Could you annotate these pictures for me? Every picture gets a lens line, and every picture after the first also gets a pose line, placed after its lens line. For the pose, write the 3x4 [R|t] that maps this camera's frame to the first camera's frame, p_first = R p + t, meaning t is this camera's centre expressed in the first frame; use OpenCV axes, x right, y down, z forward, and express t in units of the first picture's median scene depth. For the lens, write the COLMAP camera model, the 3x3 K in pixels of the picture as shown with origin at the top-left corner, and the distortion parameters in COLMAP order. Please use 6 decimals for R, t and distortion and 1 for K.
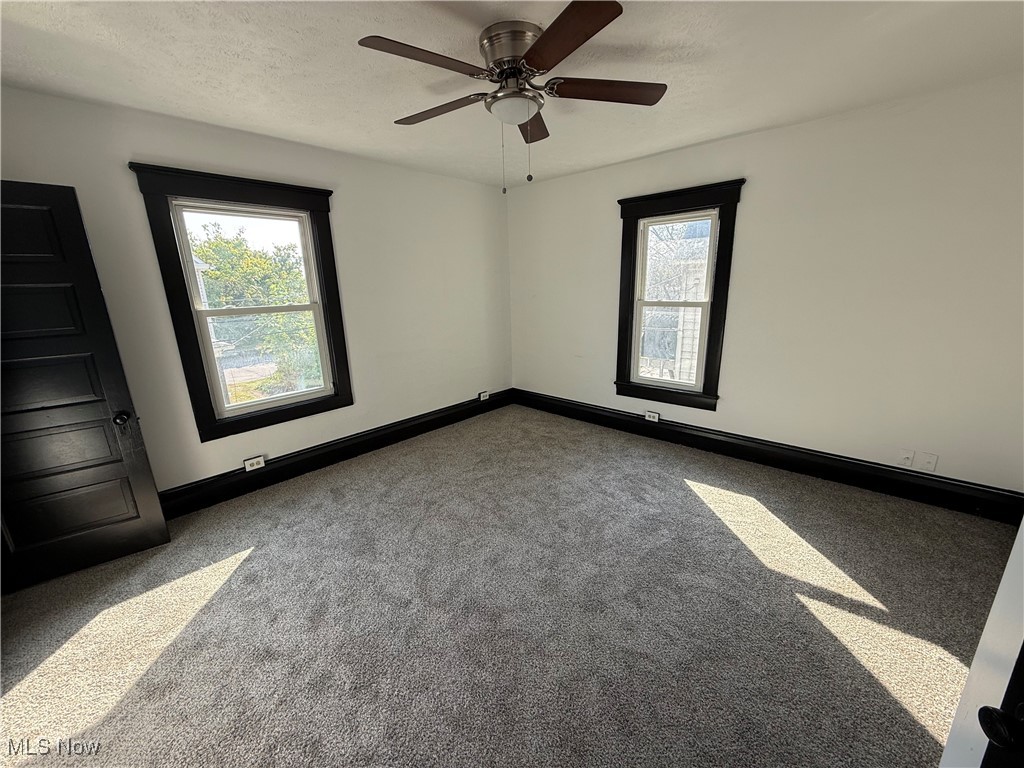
lens RADIAL K [[405.9, 0, 510.7], [0, 405.9, 382.4], [0, 0, 1]] dist [-0.003172, 0.000344]
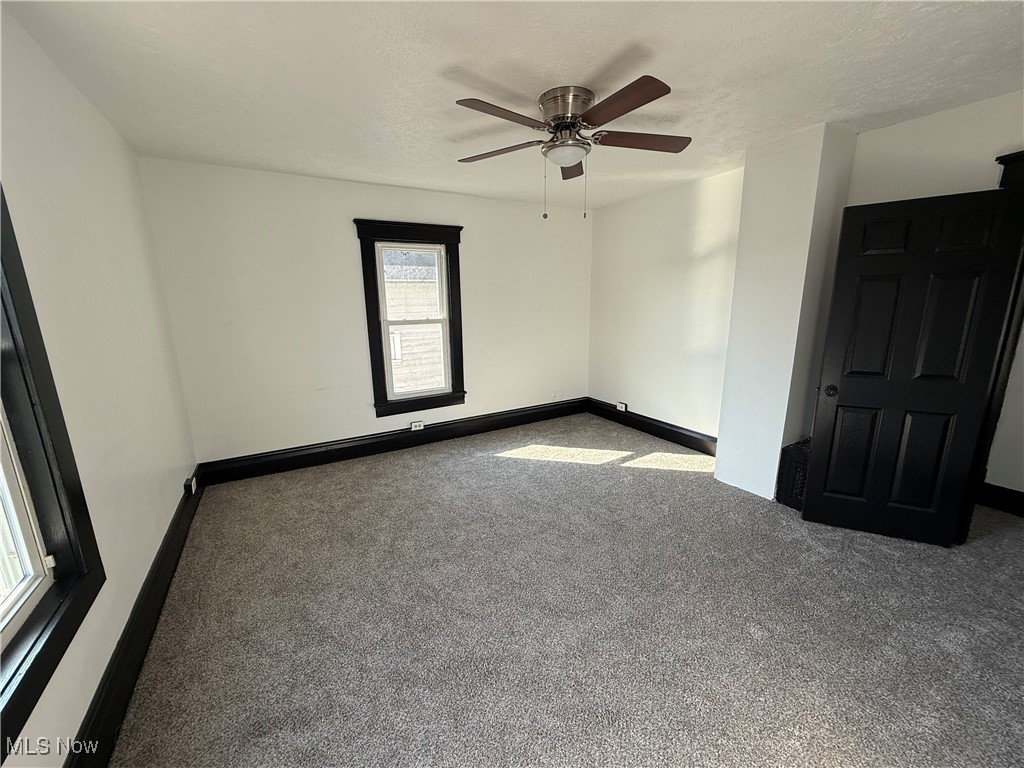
lens RADIAL K [[405.9, 0, 513.5], [0, 405.9, 381.8], [0, 0, 1]] dist [-0.003172, 0.000344]
pose [[0.297358, -0.175925, 0.938418, -0.654169], [0.236744, 0.965768, 0.106035, -0.095929], [-0.924949, 0.190634, 0.328828, 0.445823]]
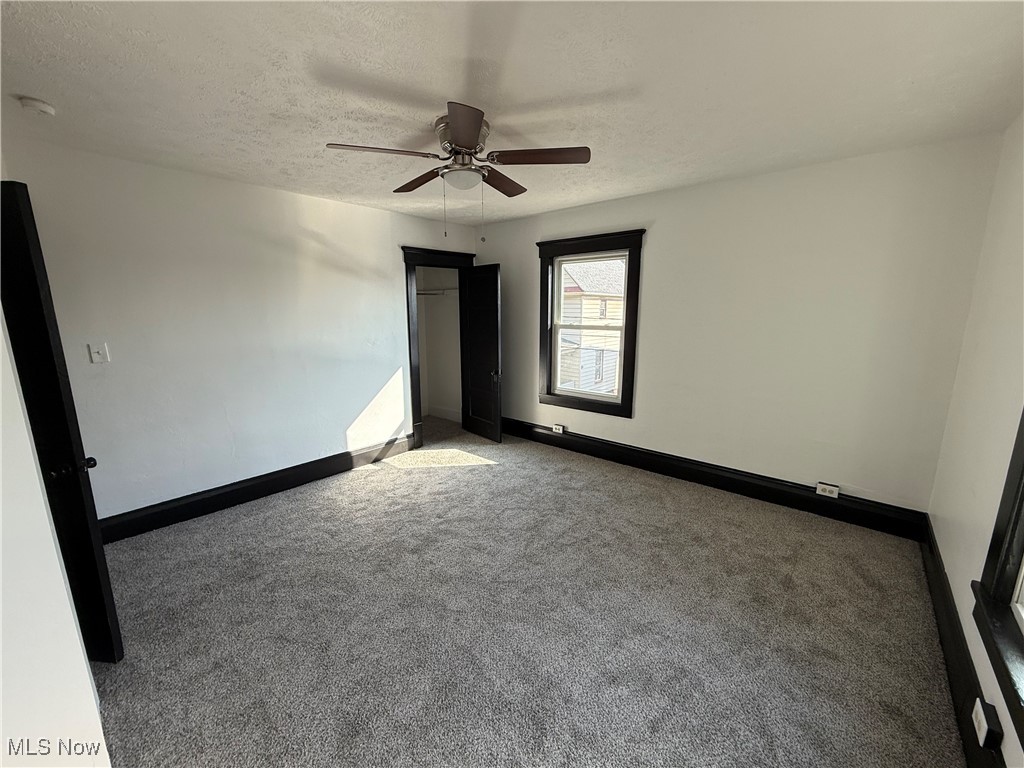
lens RADIAL K [[405.9, 0, 515.5], [0, 405.9, 384.7], [0, 0, 1]] dist [-0.003172, 0.000344]
pose [[0.050870, 0.220973, -0.973952, 0.693319], [-0.233750, 0.950762, 0.203503, -0.196331], [0.970965, 0.217309, 0.100018, 0.595233]]
